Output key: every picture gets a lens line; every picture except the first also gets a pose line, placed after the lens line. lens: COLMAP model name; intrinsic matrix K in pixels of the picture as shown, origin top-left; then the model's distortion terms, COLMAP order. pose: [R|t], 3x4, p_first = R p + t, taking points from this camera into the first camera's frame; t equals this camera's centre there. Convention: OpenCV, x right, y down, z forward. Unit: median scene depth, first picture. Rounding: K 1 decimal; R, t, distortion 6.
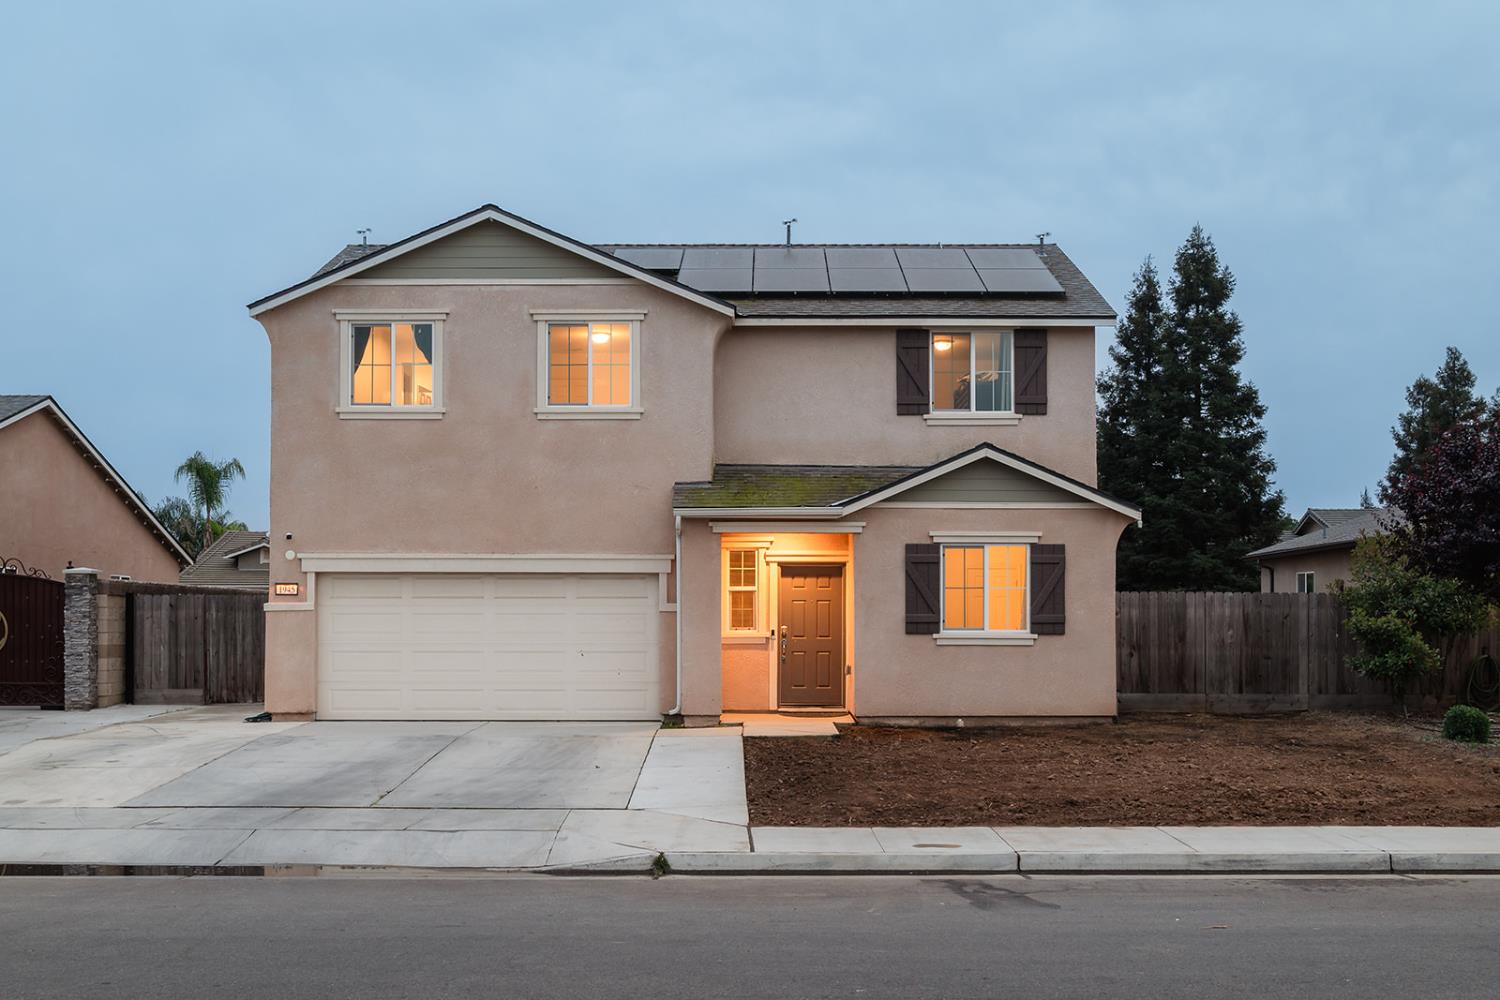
lens RADIAL K [[1714.5, 0, 752.5], [0, 1714.5, 578.5], [0, 0, 1]] dist [-0.058017, 0.000000]
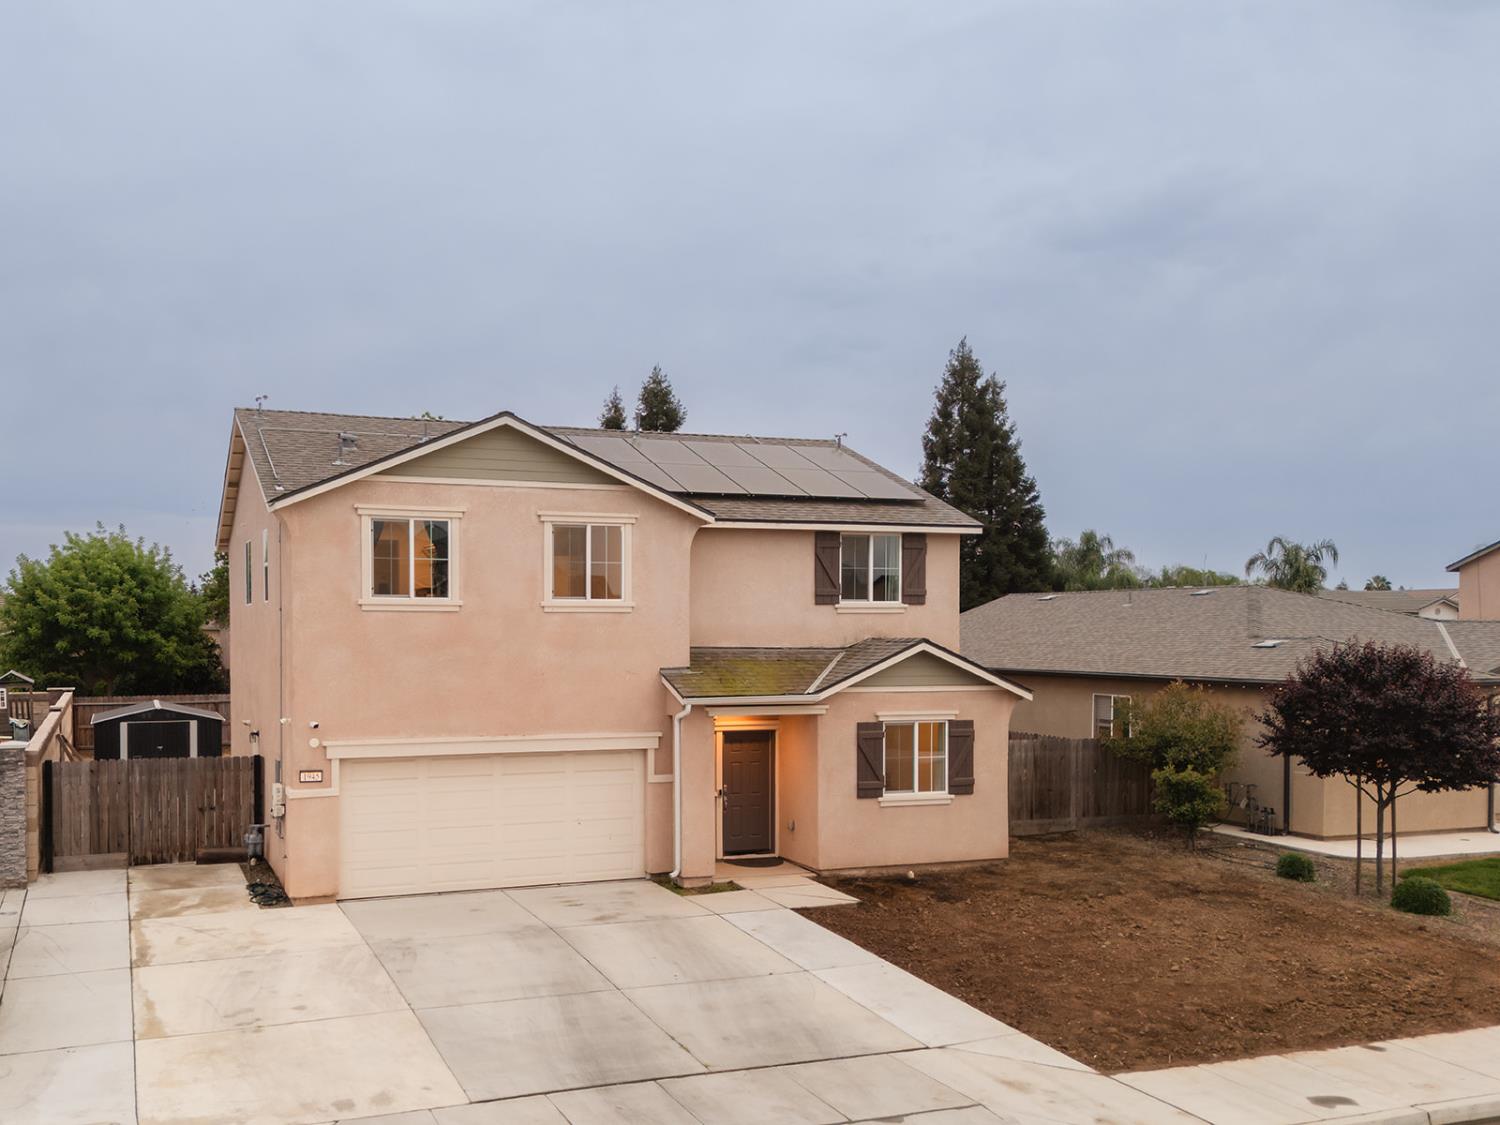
lens RADIAL K [[1343.3, 0, 588.7], [0, 1343.3, 638.3], [0, 0, 1]] dist [0.038017, -0.015985]
pose [[0.940288, -0.004051, 0.340355, -0.380700], [-0.007287, 0.999460, 0.032027, -0.101125], [-0.340302, -0.032594, 0.939751, 0.179556]]
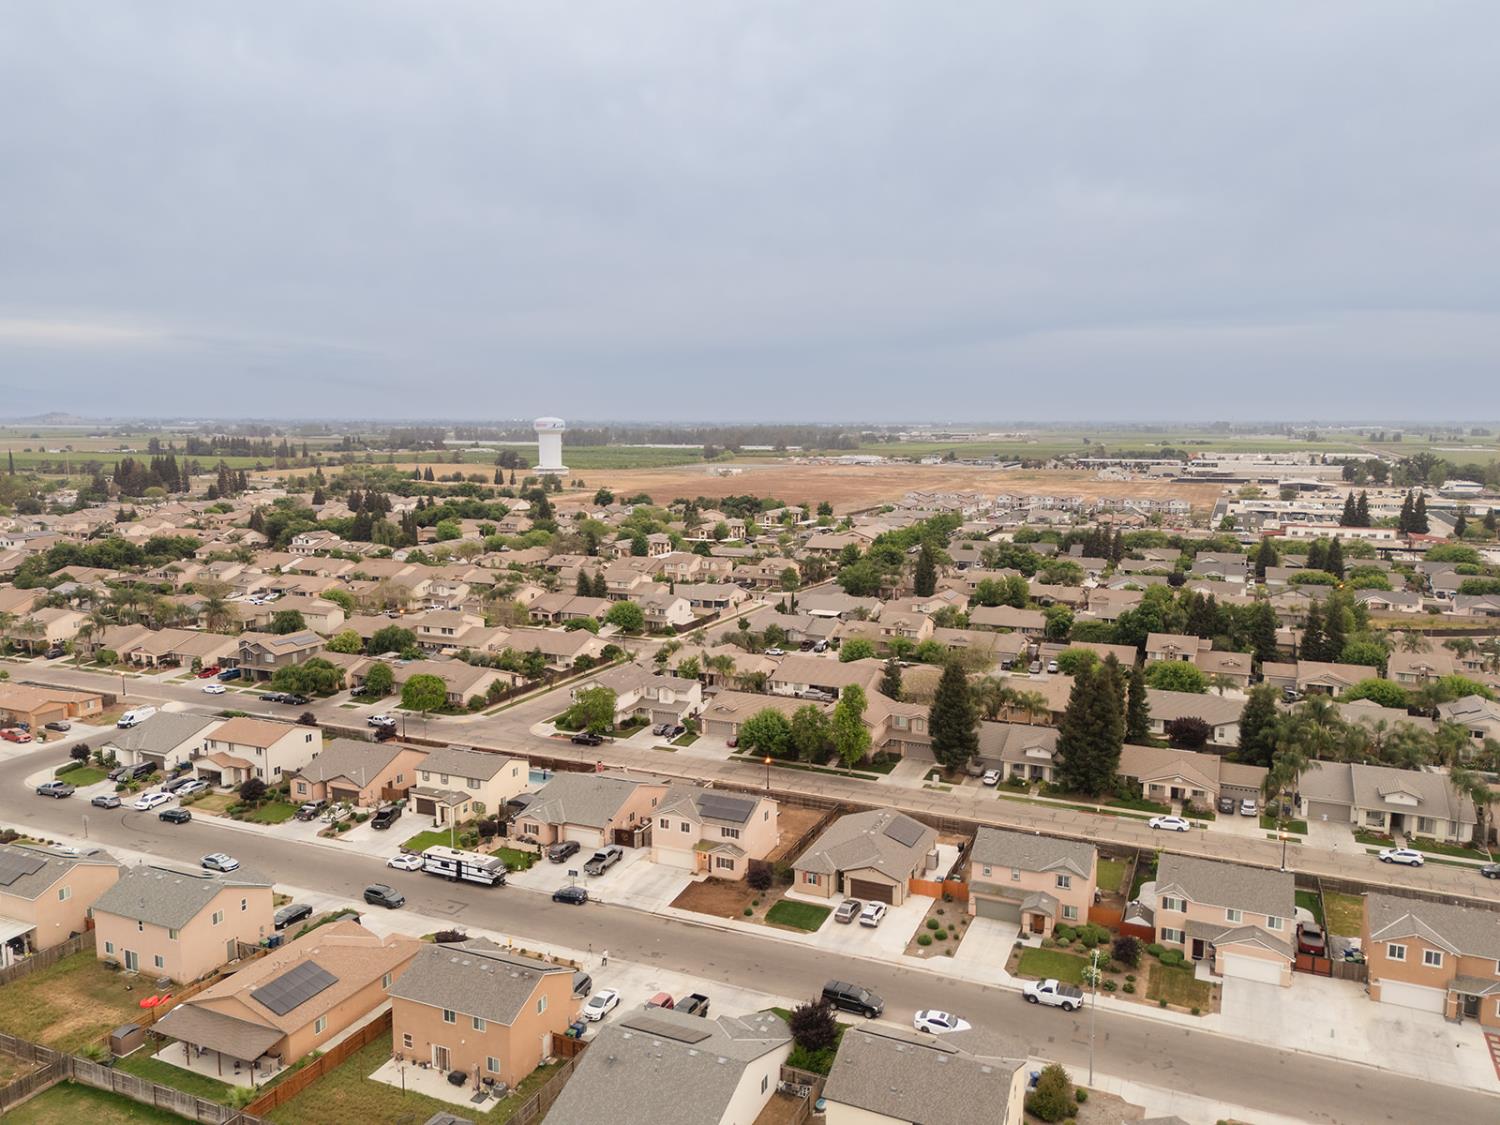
lens RADIAL K [[1105.3, 0, 753.1], [0, 1105.3, 550.6], [0, 0, 1]] dist [0.056093, -0.039012]
pose [[0.916683, 0.048670, -0.396640, 2.233042], [0.009600, 0.989587, 0.143615, -2.183278], [0.399500, -0.135457, 0.906670, -3.505347]]
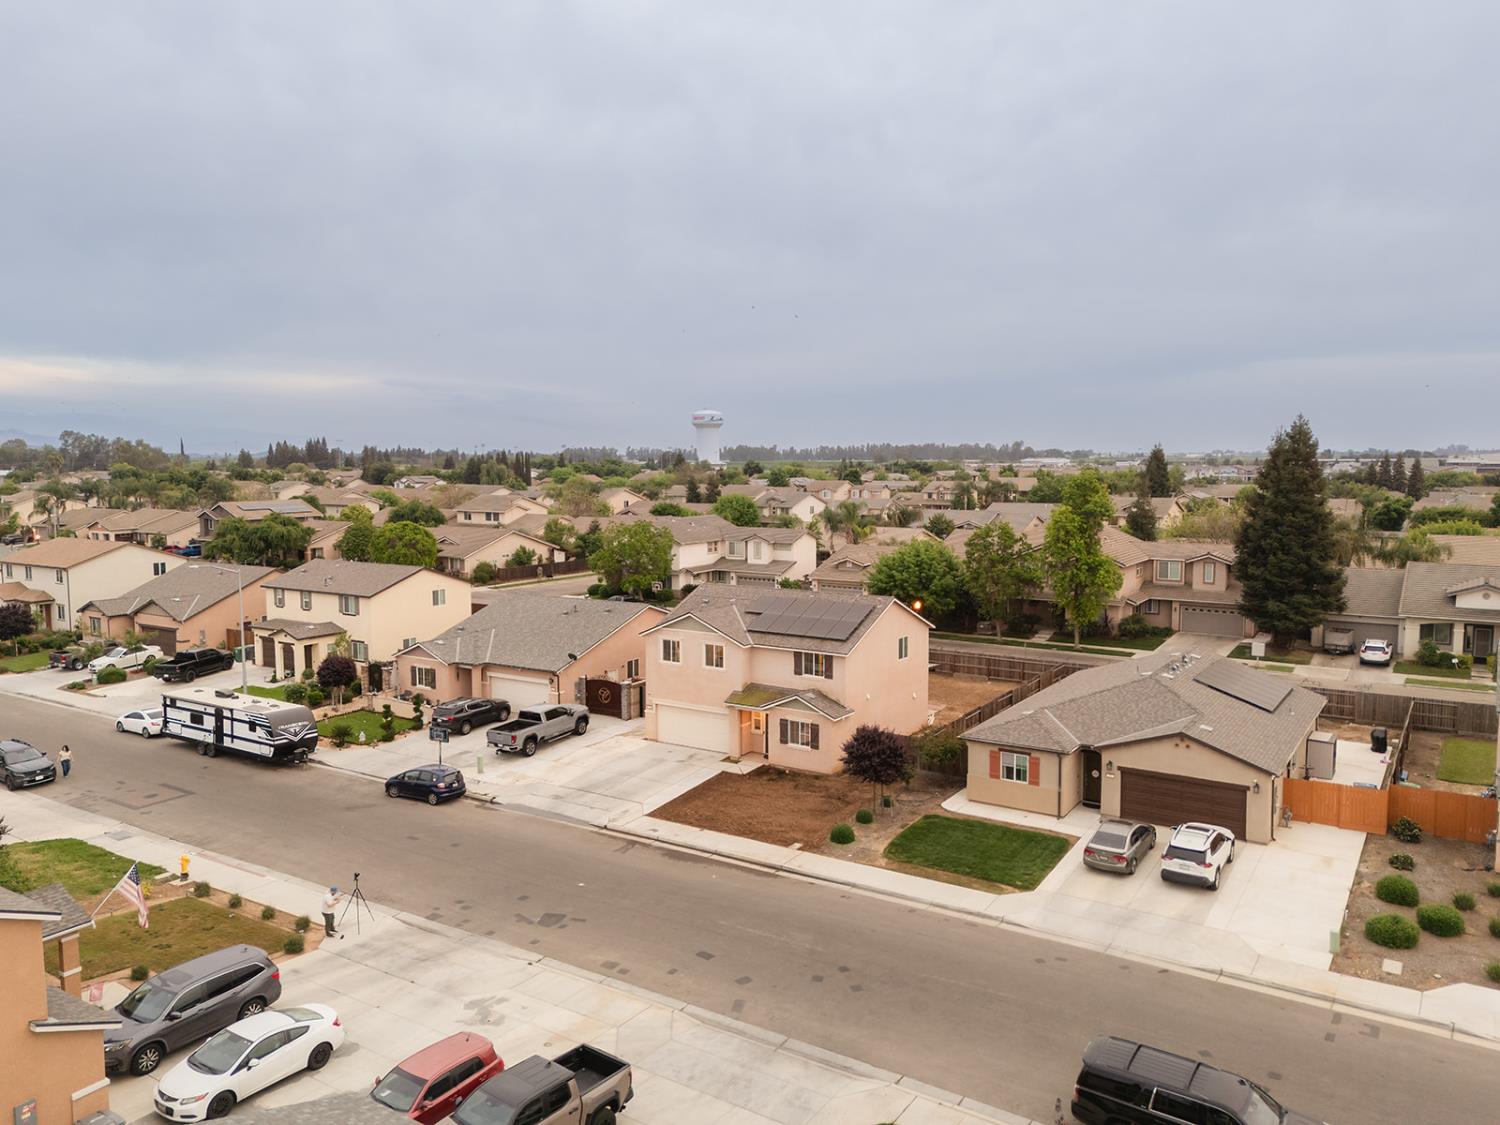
lens RADIAL K [[1105.3, 0, 749.2], [0, 1105.3, 552.2], [0, 0, 1]] dist [0.056093, -0.039012]
pose [[0.840864, 0.042627, -0.539566, 1.200187], [0.019449, 0.993870, 0.108827, -0.585700], [0.540898, -0.102002, 0.834880, -0.881493]]
